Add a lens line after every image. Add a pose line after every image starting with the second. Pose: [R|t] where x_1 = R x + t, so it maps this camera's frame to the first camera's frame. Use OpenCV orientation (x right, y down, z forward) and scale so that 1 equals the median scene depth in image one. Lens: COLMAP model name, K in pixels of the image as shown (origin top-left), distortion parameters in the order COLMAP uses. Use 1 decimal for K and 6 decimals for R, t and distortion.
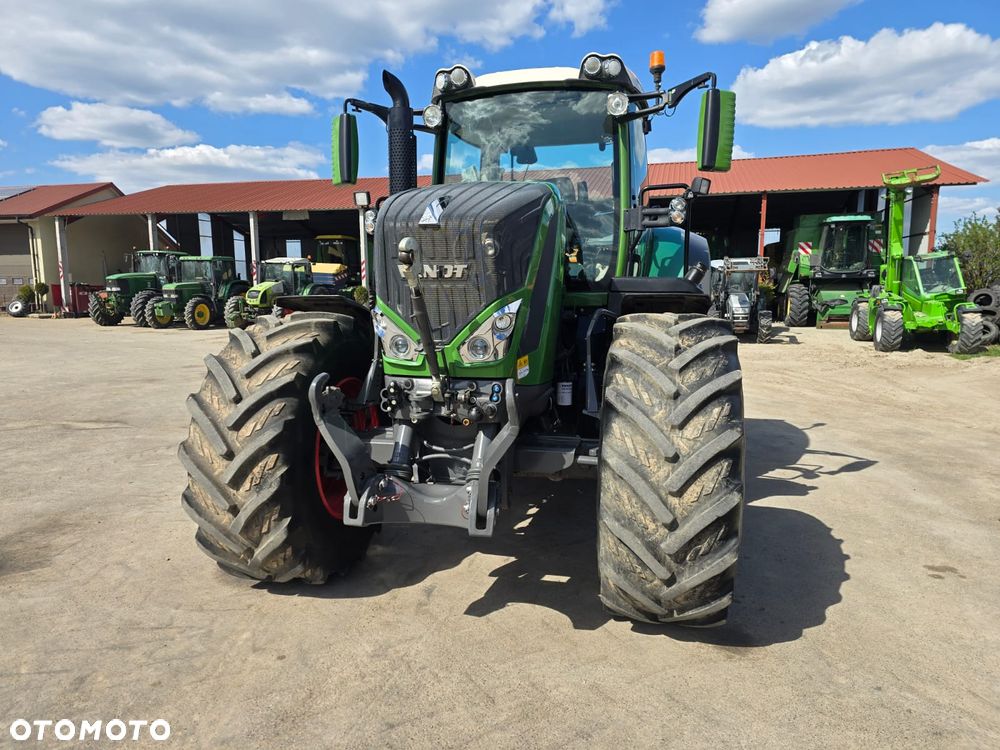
lens RADIAL K [[668.0, 0, 495.7], [0, 668.0, 380.3], [0, 0, 1]] dist [0.065515, -0.055243]
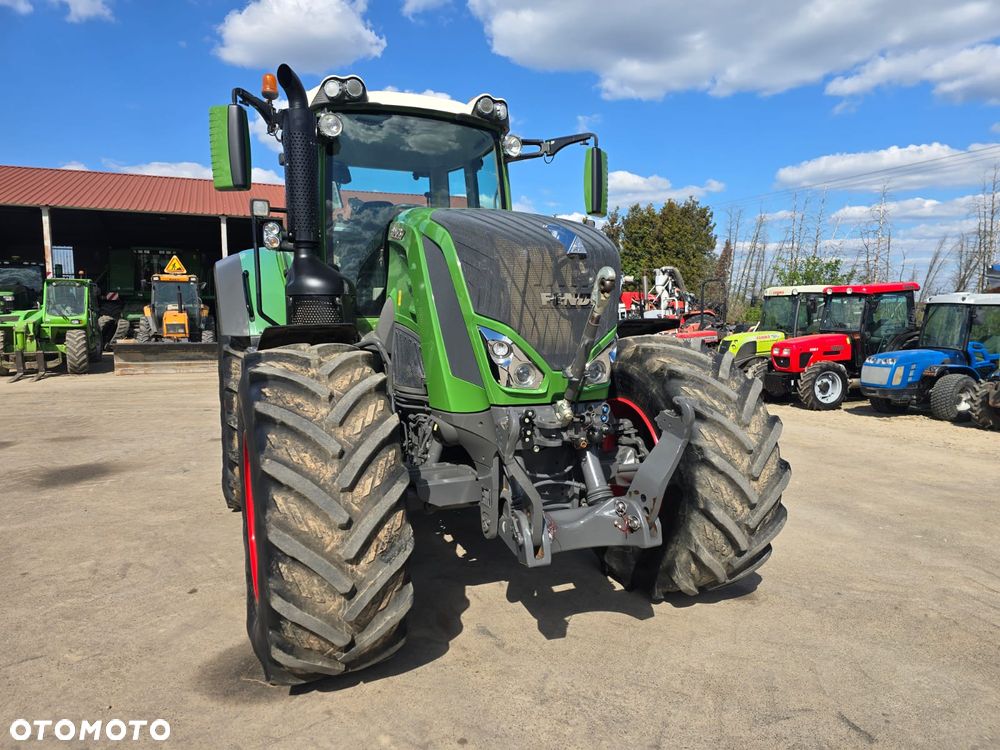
lens RADIAL K [[668.0, 0, 502.1], [0, 668.0, 378.3], [0, 0, 1]] dist [0.065515, -0.055243]
pose [[0.790995, -0.062622, 0.608610, -0.551688], [0.084172, 0.996428, -0.006870, -0.030623], [-0.606005, 0.056661, 0.793440, 0.181620]]
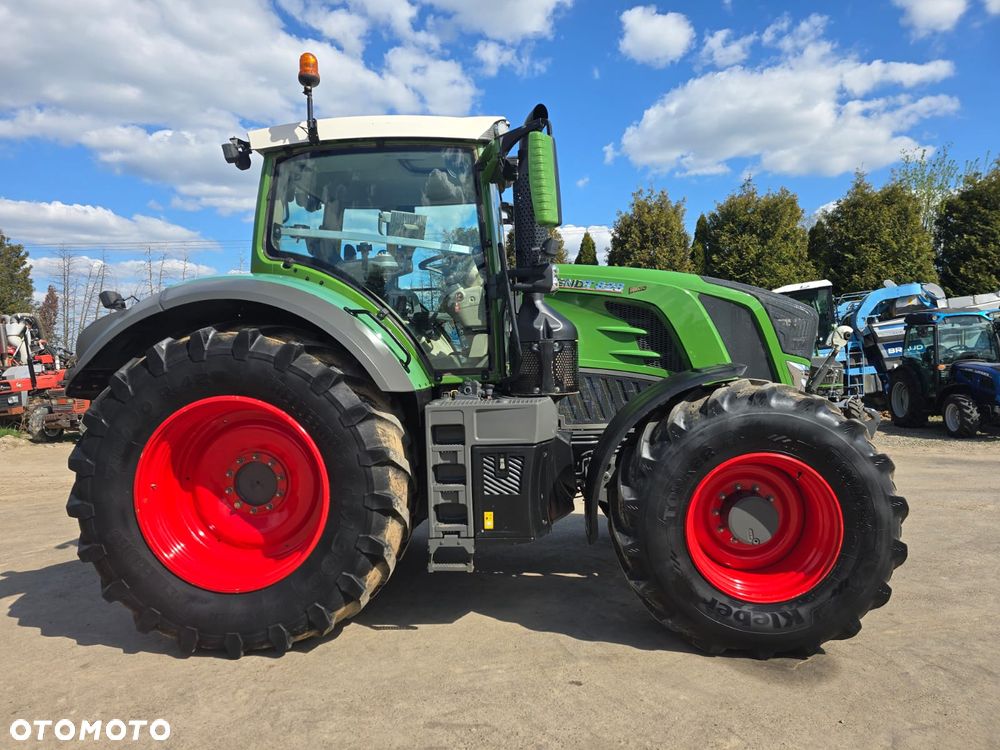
lens RADIAL K [[668.0, 0, 489.6], [0, 668.0, 385.0], [0, 0, 1]] dist [0.065515, -0.055243]
pose [[-0.167182, -0.037128, 0.985227, -1.103979], [0.151743, 0.986415, 0.062922, -0.195900], [-0.974179, 0.160021, -0.159277, 1.394430]]
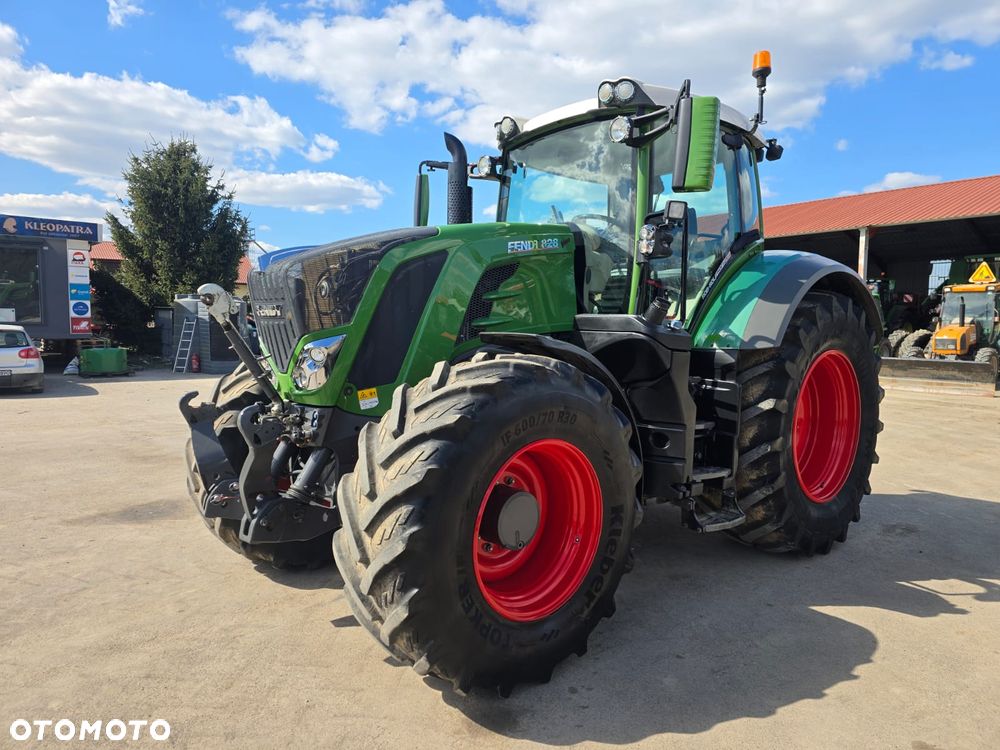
lens RADIAL K [[668.0, 0, 503.3], [0, 668.0, 378.4], [0, 0, 1]] dist [0.065515, -0.055243]
pose [[0.822249, 0.051638, -0.566780, 0.631784], [-0.082446, 0.996178, -0.028848, -0.030076], [0.563124, 0.070449, 0.823364, 0.182077]]
